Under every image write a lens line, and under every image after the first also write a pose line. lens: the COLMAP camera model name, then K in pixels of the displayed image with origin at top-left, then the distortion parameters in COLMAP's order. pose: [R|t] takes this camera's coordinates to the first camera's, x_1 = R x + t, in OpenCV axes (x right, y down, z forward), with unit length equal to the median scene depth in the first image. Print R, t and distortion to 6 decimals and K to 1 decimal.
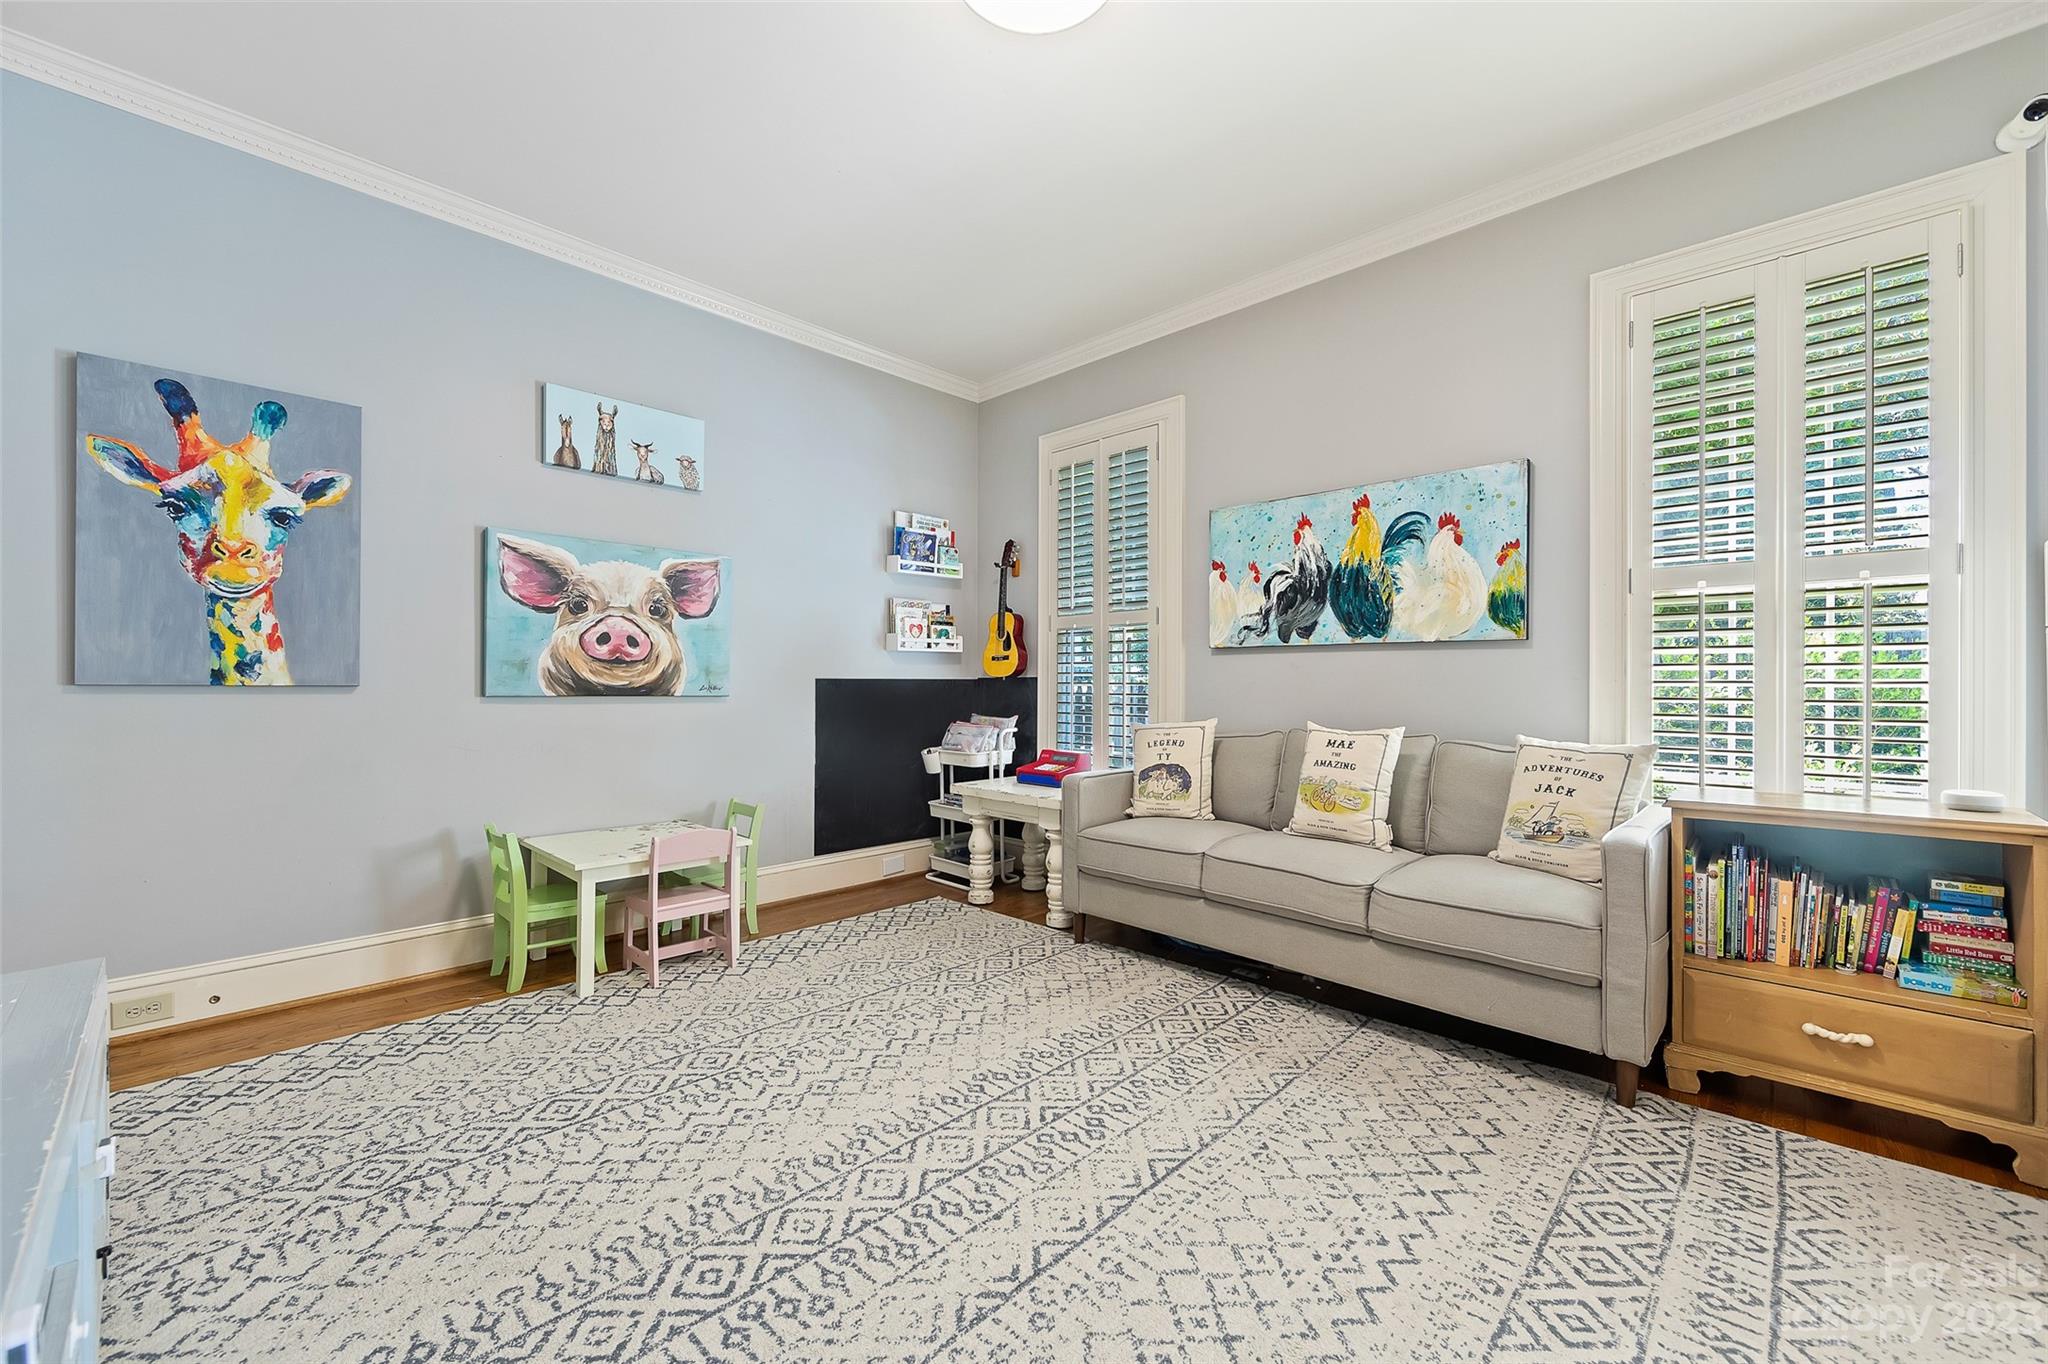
lens RADIAL K [[809.7, 0, 1069.2], [0, 809.7, 684.4], [0, 0, 1]] dist [-0.003479, 0.000165]
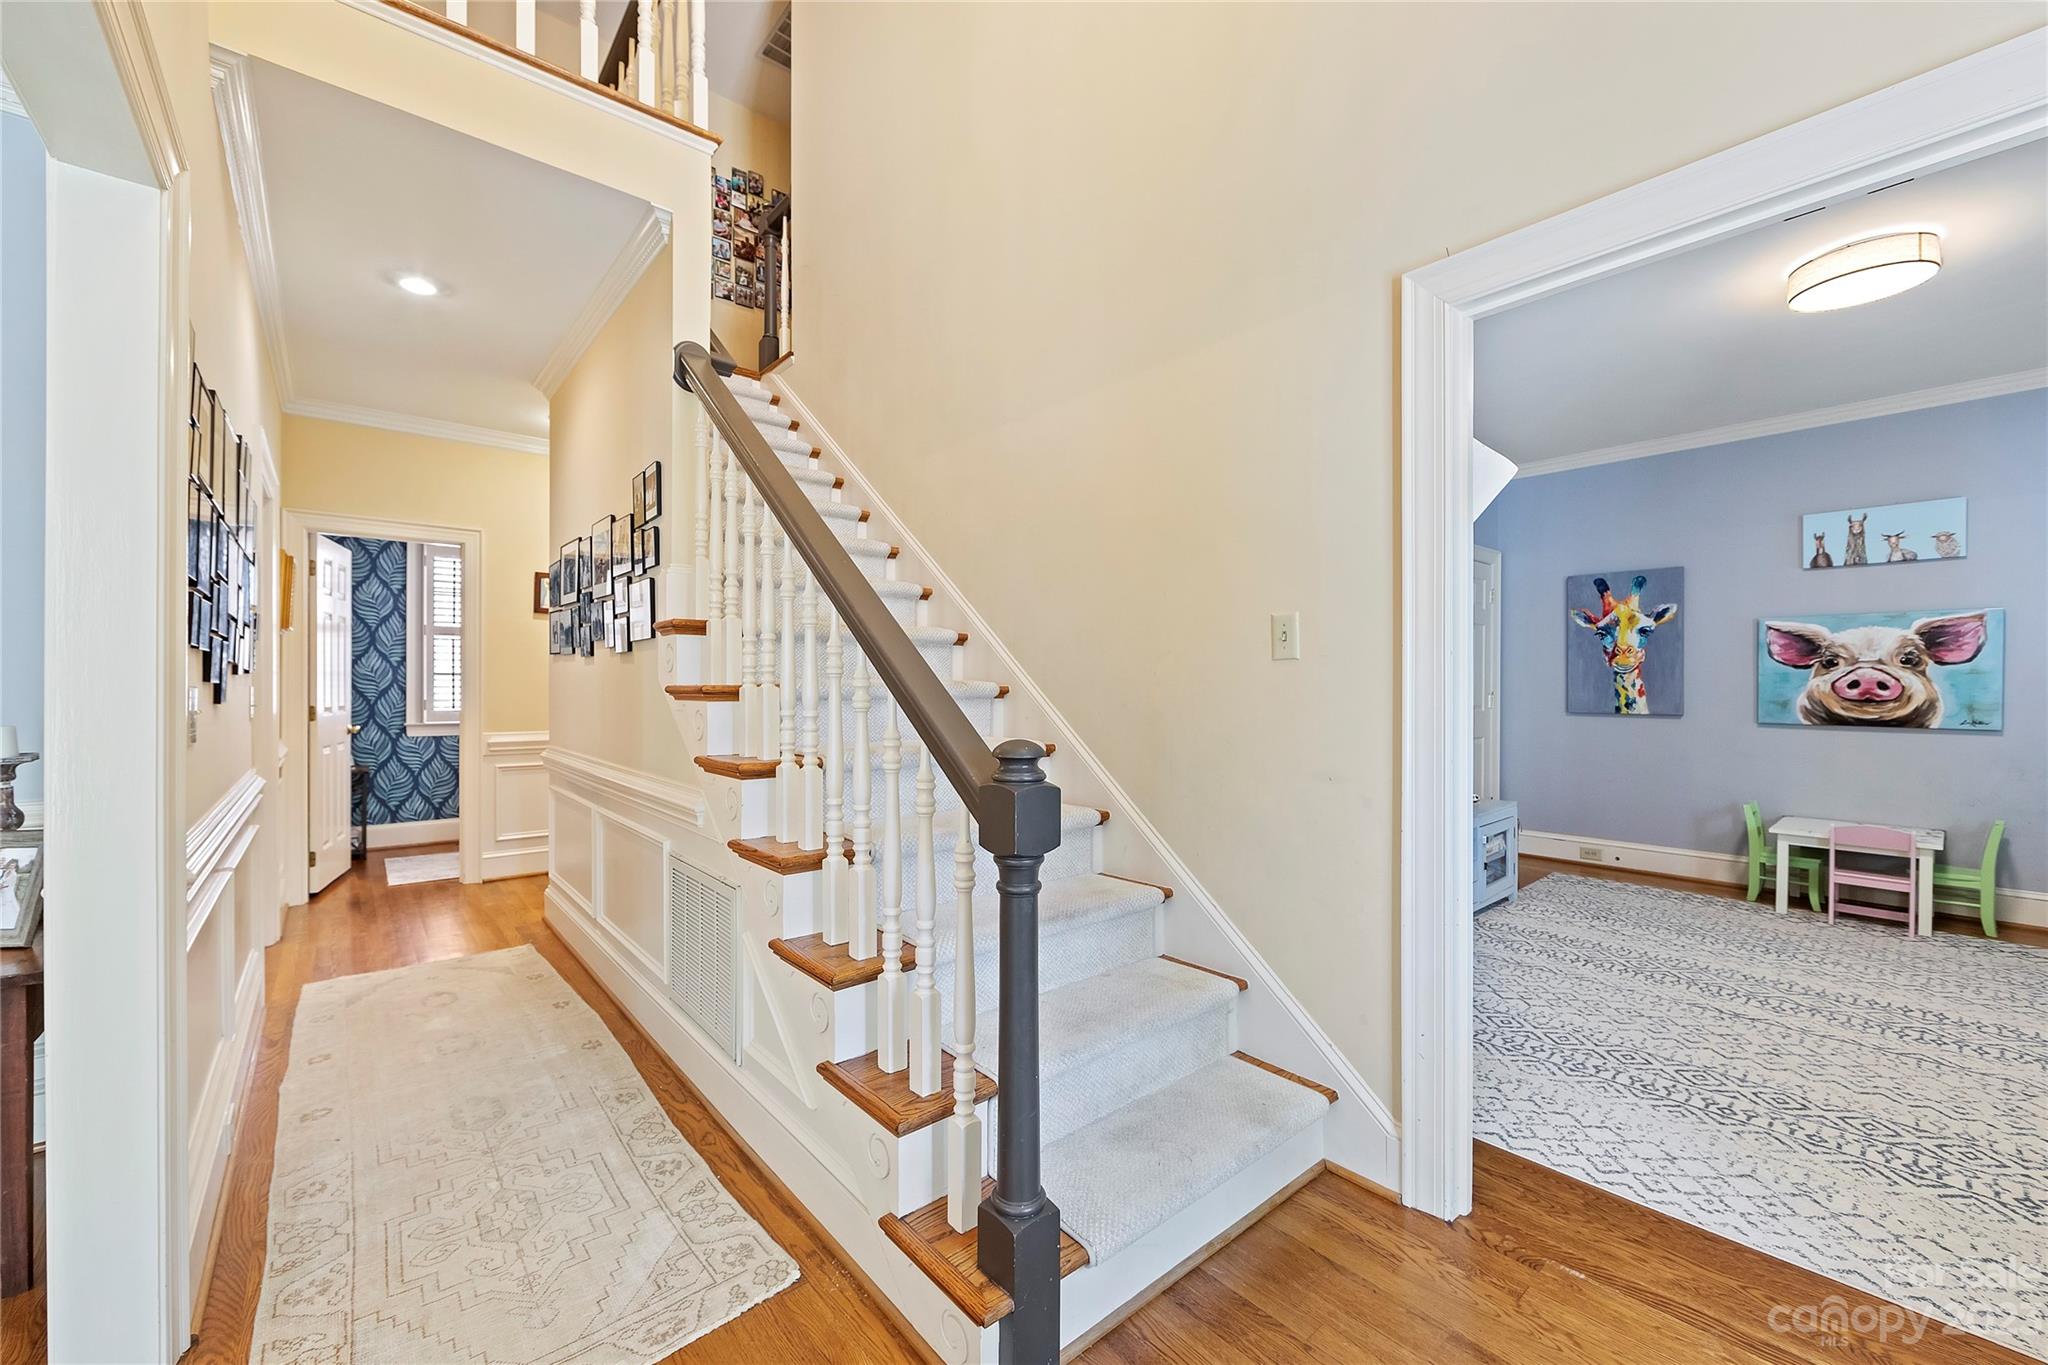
lens RADIAL K [[809.7, 0, 1010.3], [0, 809.7, 689.3], [0, 0, 1]] dist [-0.003479, 0.000165]
pose [[-0.117127, -0.000896, -0.993117, 1.168899], [-0.002742, 0.999996, -0.000578, -0.052921], [0.993113, 0.002656, -0.117129, -0.329585]]
